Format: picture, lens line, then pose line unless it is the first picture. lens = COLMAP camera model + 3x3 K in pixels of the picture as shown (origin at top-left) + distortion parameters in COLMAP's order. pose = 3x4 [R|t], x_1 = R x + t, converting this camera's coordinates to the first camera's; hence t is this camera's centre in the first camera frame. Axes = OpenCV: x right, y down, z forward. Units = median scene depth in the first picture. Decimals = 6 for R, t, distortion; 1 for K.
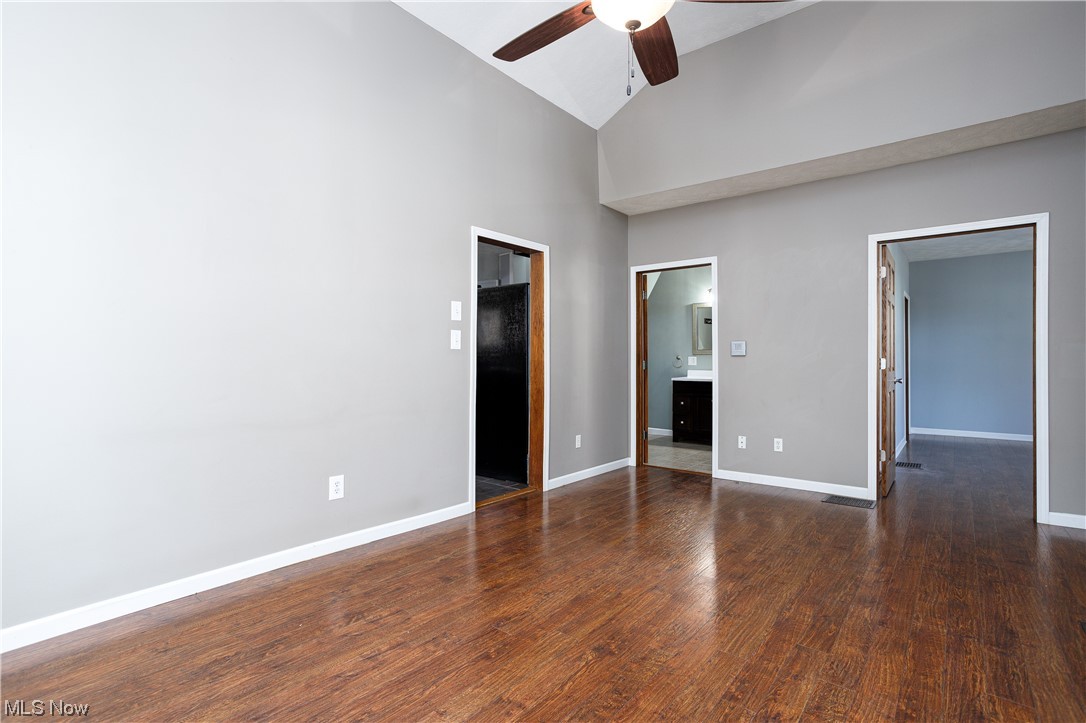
lens RADIAL K [[525.3, 0, 541.8], [0, 525.3, 360.6], [0, 0, 1]] dist [-0.019768, 0.006499]
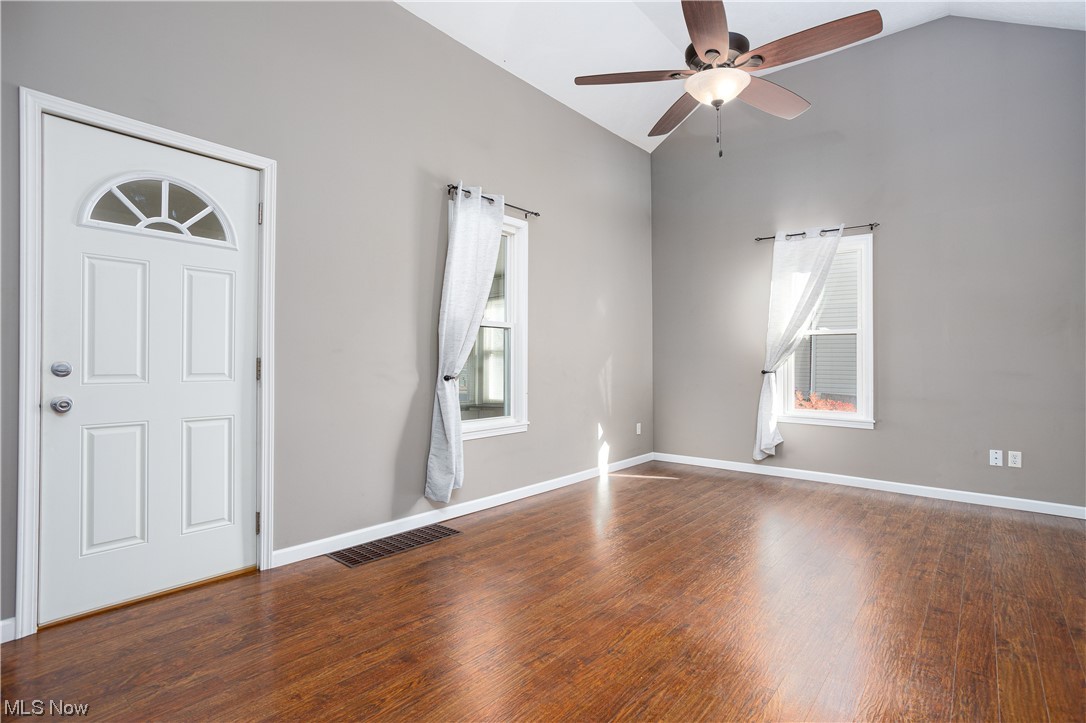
lens RADIAL K [[525.3, 0, 544.0], [0, 525.3, 360.6], [0, 0, 1]] dist [-0.019768, 0.006499]
pose [[-0.999753, -0.008191, 0.020652, 0.580481], [-0.008131, 0.999963, 0.002963, 0.001438], [-0.020676, 0.002794, -0.999782, 2.334599]]
